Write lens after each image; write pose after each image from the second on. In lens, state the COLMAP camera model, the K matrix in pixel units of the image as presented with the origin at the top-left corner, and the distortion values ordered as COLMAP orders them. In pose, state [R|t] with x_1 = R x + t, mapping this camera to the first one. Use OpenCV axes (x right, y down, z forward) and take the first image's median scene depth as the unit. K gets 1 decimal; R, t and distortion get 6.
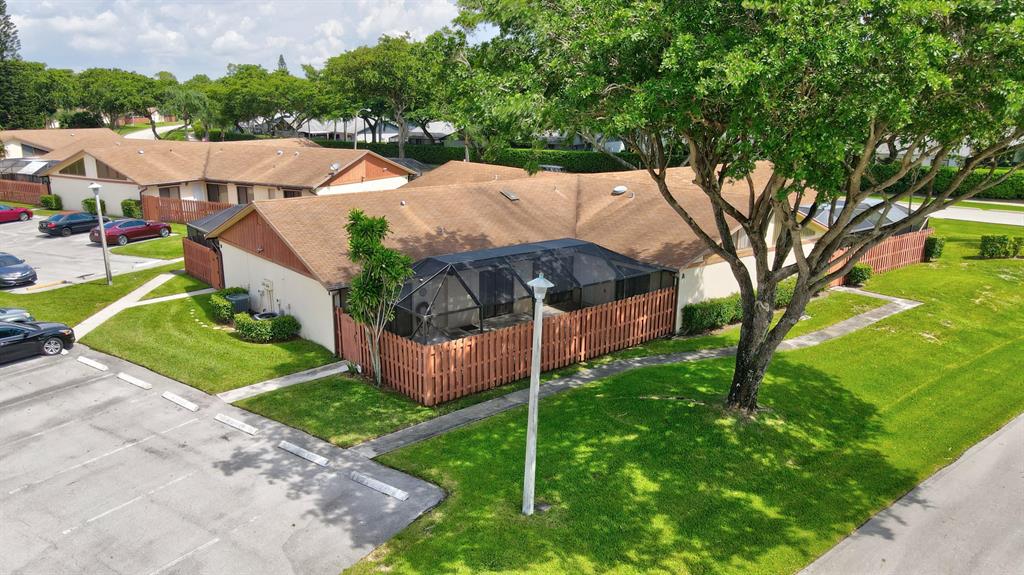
lens RADIAL K [[752.4, 0, 516.1], [0, 752.4, 289.3], [0, 0, 1]] dist [0.013723, 0.001037]
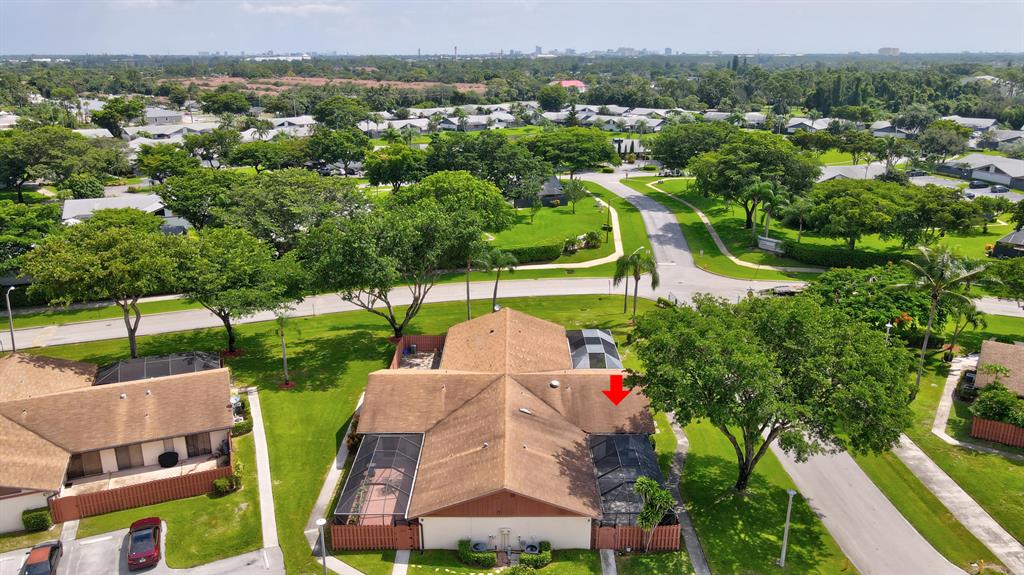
lens RADIAL K [[752.4, 0, 505.8], [0, 752.4, 287.5], [0, 0, 1]] dist [0.013723, 0.001037]
pose [[0.647977, -0.235043, 0.724486, -1.886610], [0.195583, 0.970646, 0.139975, -1.012233], [-0.736120, 0.050996, 0.674927, -0.157801]]
